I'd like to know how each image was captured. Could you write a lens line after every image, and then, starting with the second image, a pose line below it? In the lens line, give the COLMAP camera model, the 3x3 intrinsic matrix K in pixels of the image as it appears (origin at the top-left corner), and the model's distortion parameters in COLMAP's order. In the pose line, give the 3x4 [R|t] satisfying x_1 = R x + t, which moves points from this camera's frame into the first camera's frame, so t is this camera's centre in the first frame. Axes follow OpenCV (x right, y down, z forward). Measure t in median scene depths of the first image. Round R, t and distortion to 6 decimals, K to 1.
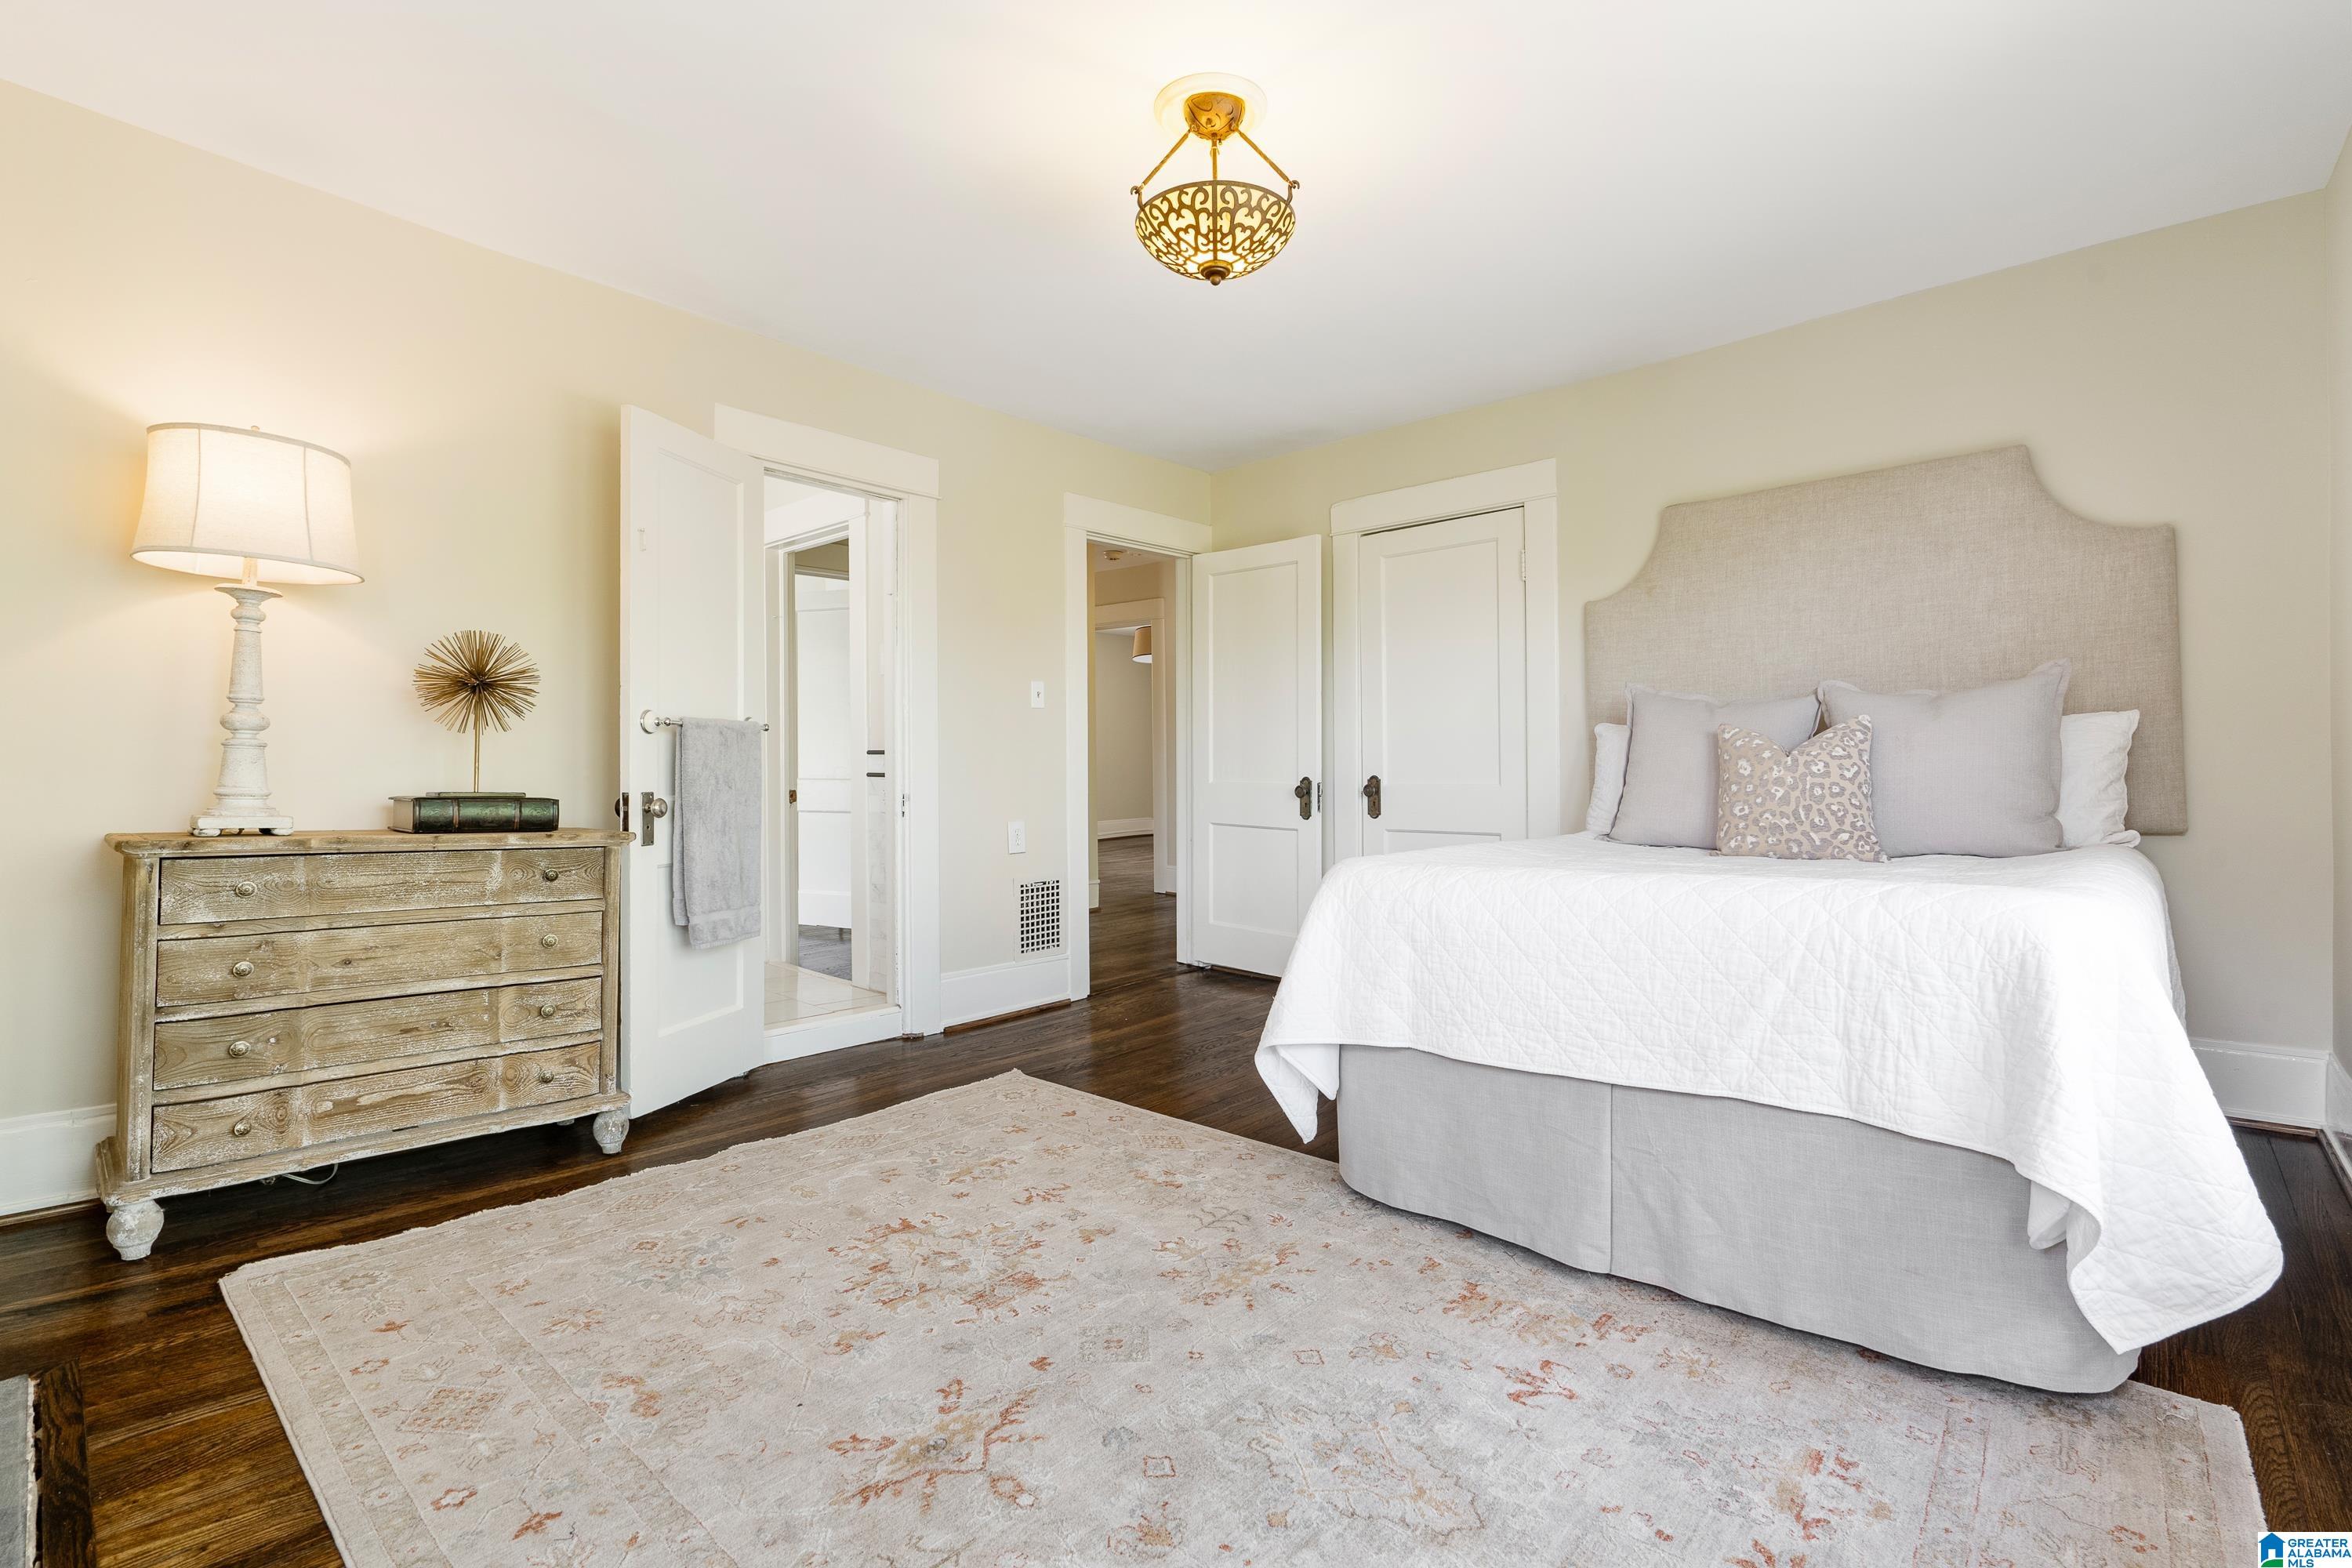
lens RADIAL K [[1098.0, 0, 1174.3], [0, 1098.0, 784.0], [0, 0, 1]] dist [-0.004161, 0.000115]
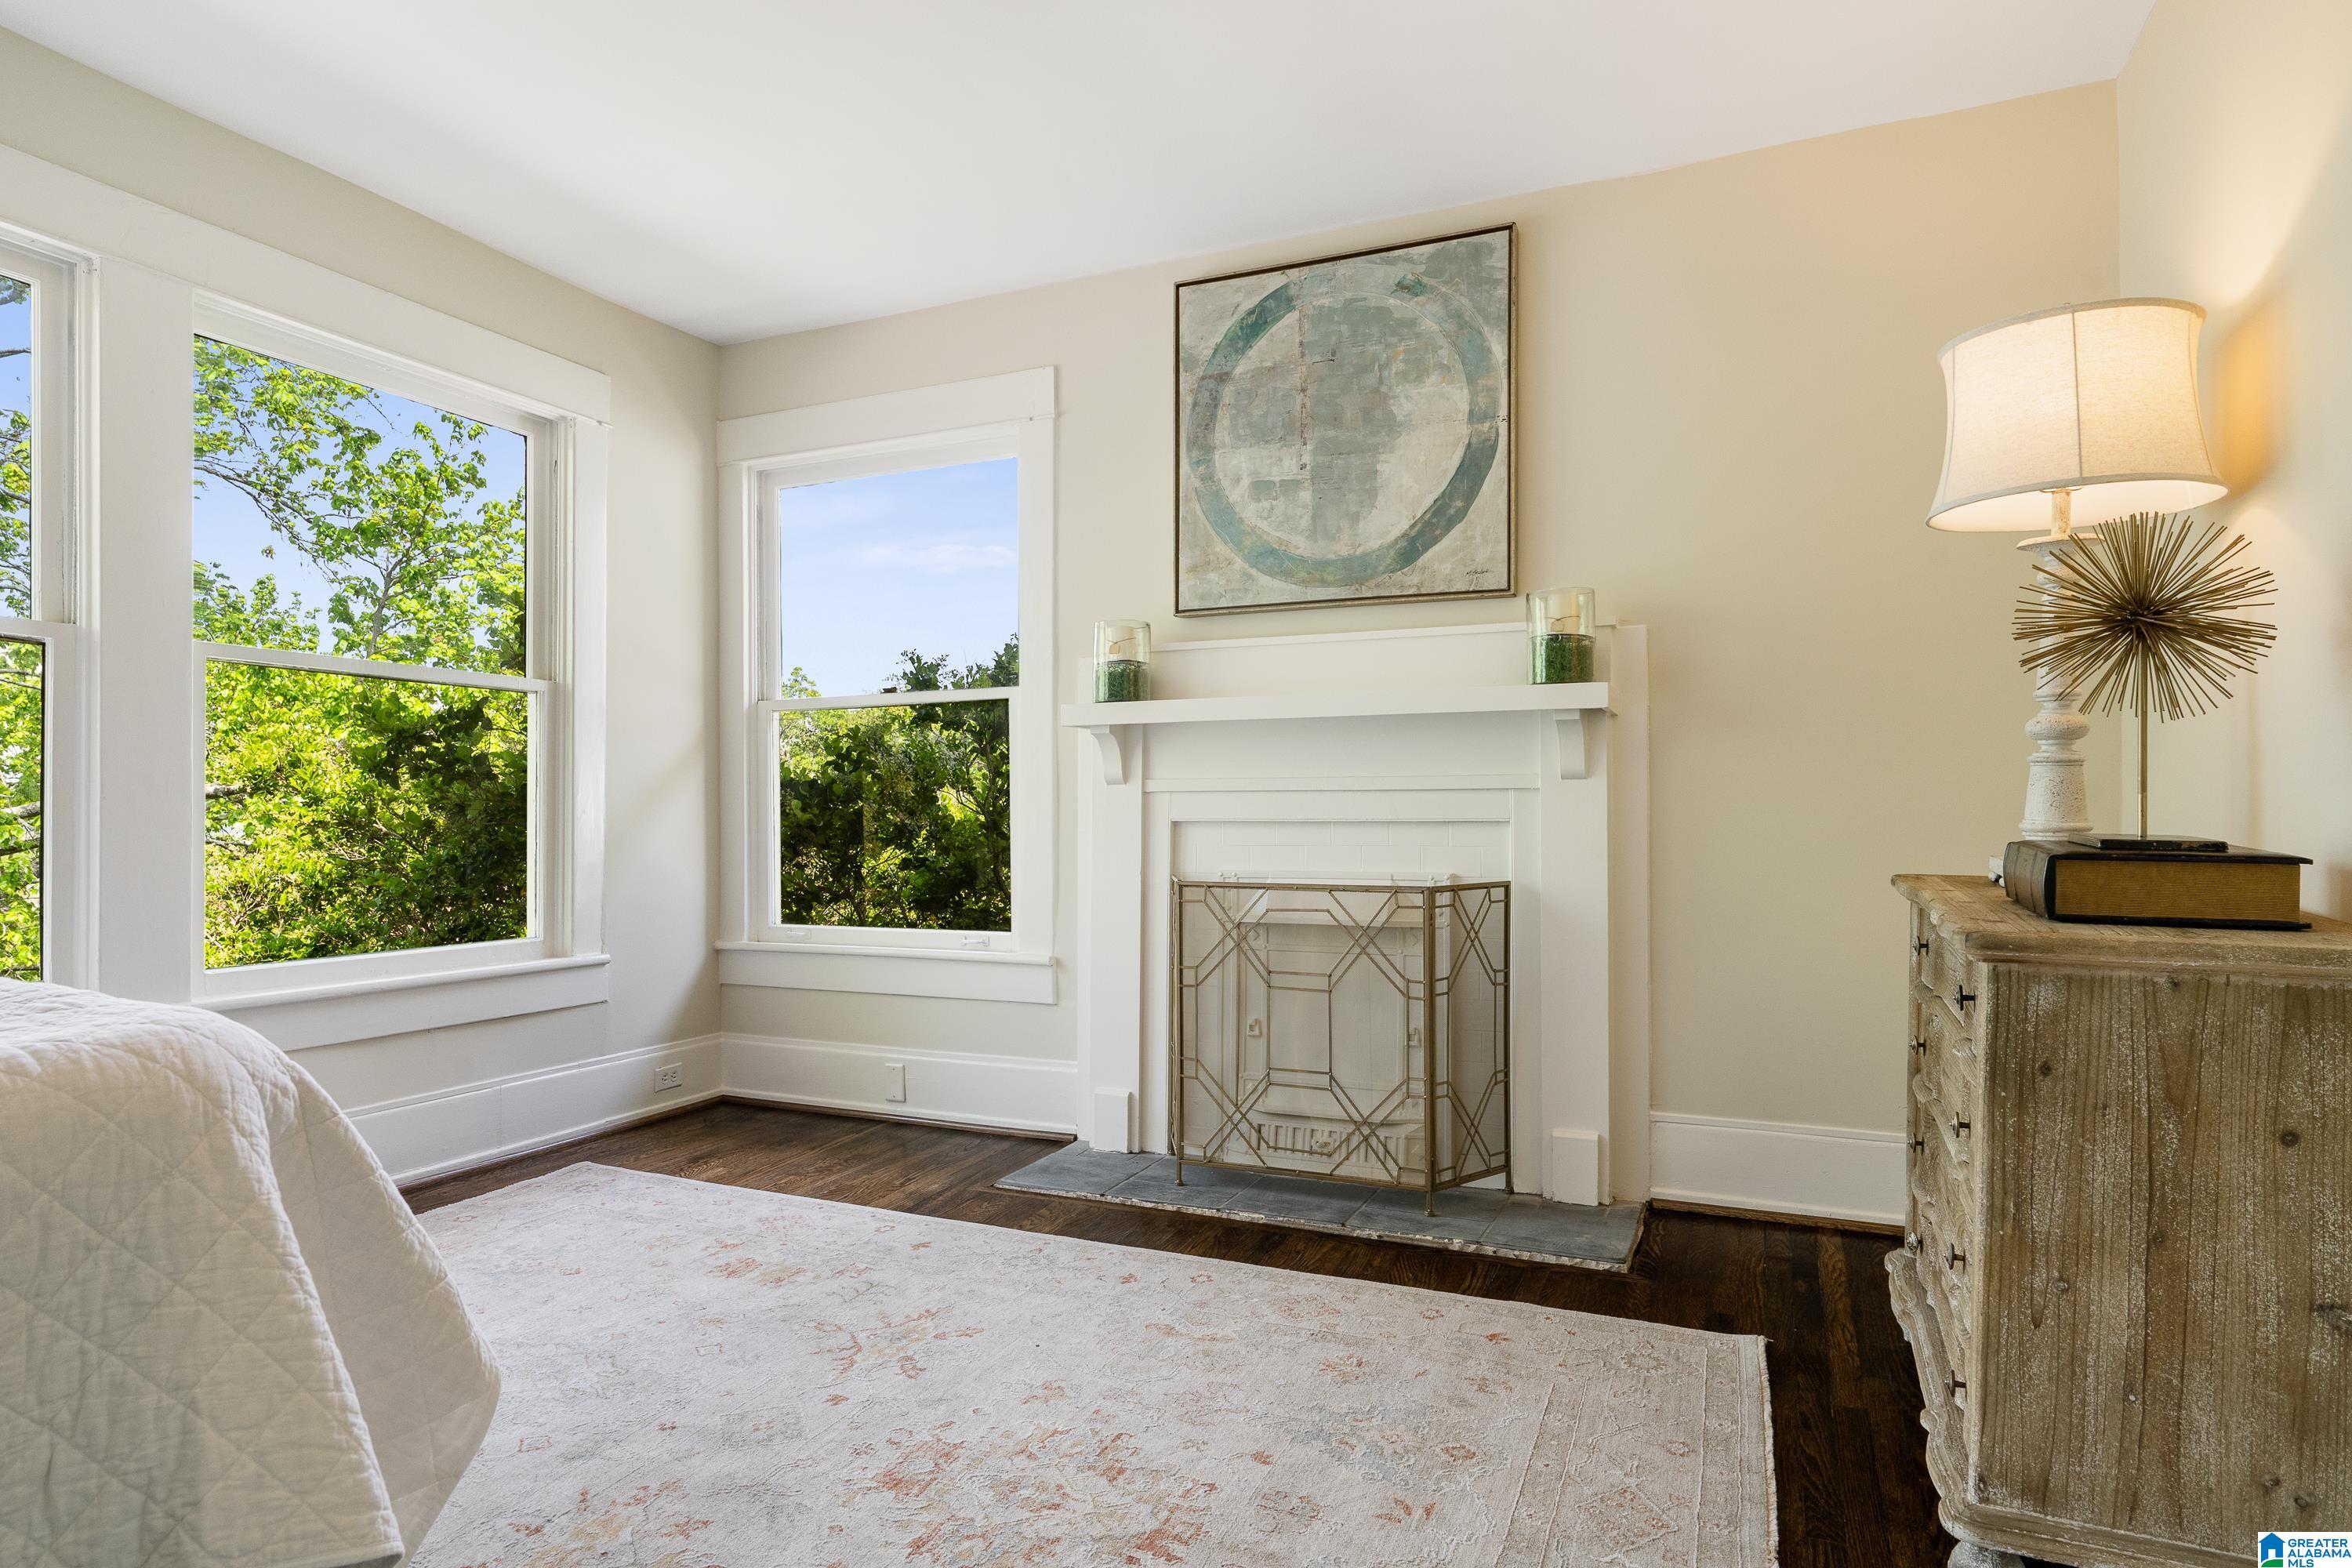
lens RADIAL K [[1358.1, 0, 1168.2], [0, 1358.1, 781.9], [0, 0, 1]] dist [0.001868, 0.000063]
pose [[-0.950784, -0.003148, -0.309838, -0.021767], [-0.000948, 0.999973, -0.007250, -0.017035], [0.309853, -0.006600, -0.950762, 2.046987]]
